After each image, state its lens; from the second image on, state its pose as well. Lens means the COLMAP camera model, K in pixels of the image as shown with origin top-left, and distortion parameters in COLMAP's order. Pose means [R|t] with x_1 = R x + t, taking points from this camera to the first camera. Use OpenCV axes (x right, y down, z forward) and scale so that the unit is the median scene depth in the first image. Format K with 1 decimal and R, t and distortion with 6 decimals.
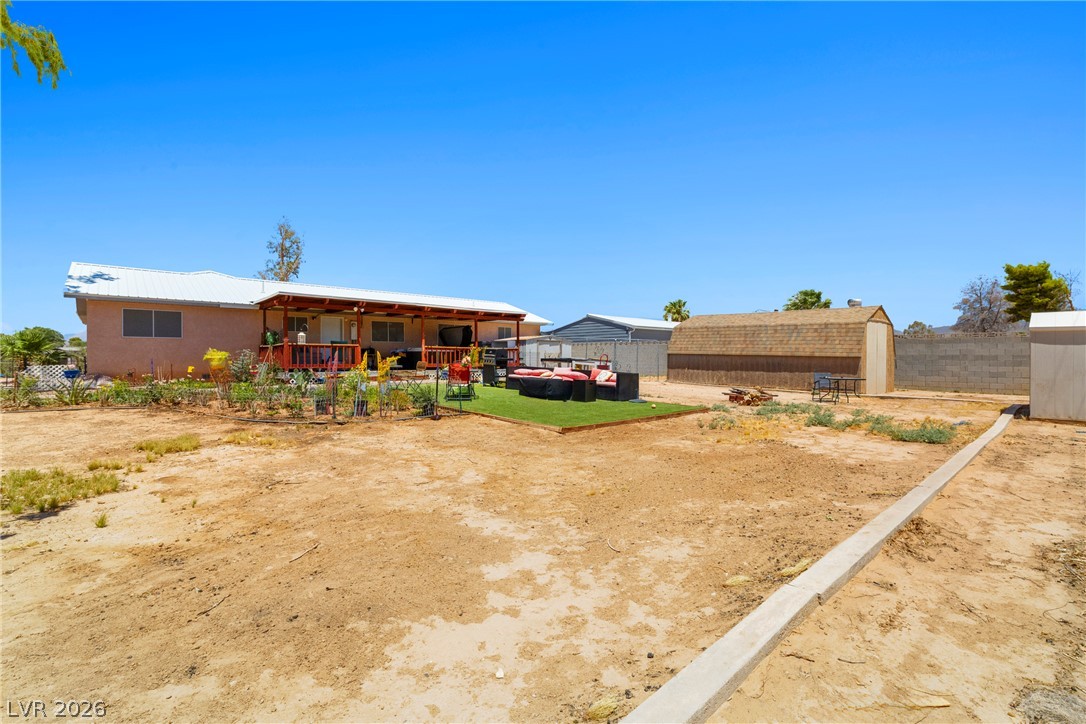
lens RADIAL K [[478.0, 0, 543.7], [0, 478.0, 360.3], [0, 0, 1]] dist [-0.006232, -0.001424]
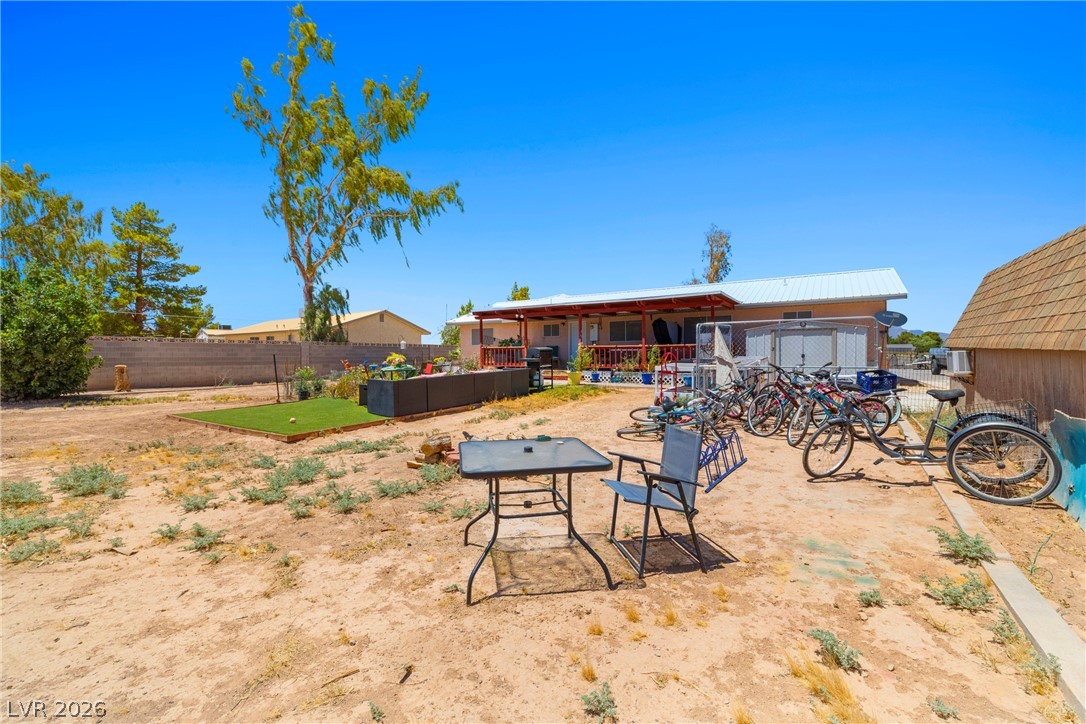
lens RADIAL K [[456.8, 0, 539.0], [0, 456.8, 364.2], [0, 0, 1]] dist [0.003154, -0.001038]
pose [[0.241318, 0.015628, -0.970320, 0.566306], [-0.001733, 0.999876, 0.015673, -0.005906], [0.970445, -0.002100, 0.241315, 0.626765]]
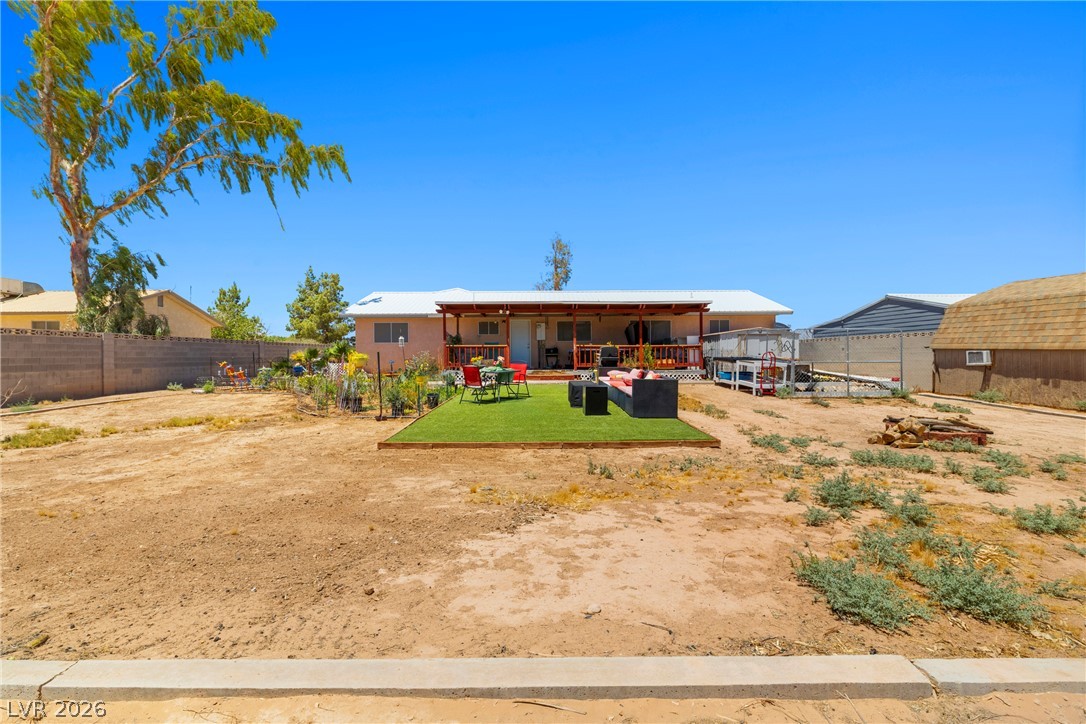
lens RADIAL K [[478.0, 0, 547.3], [0, 478.0, 352.6], [0, 0, 1]] dist [-0.006232, -0.001424]
pose [[0.747533, -0.009863, -0.664151, 0.312235], [0.001566, 0.999913, -0.013087, -0.001729], [0.664223, 0.008743, 0.747484, 0.218775]]
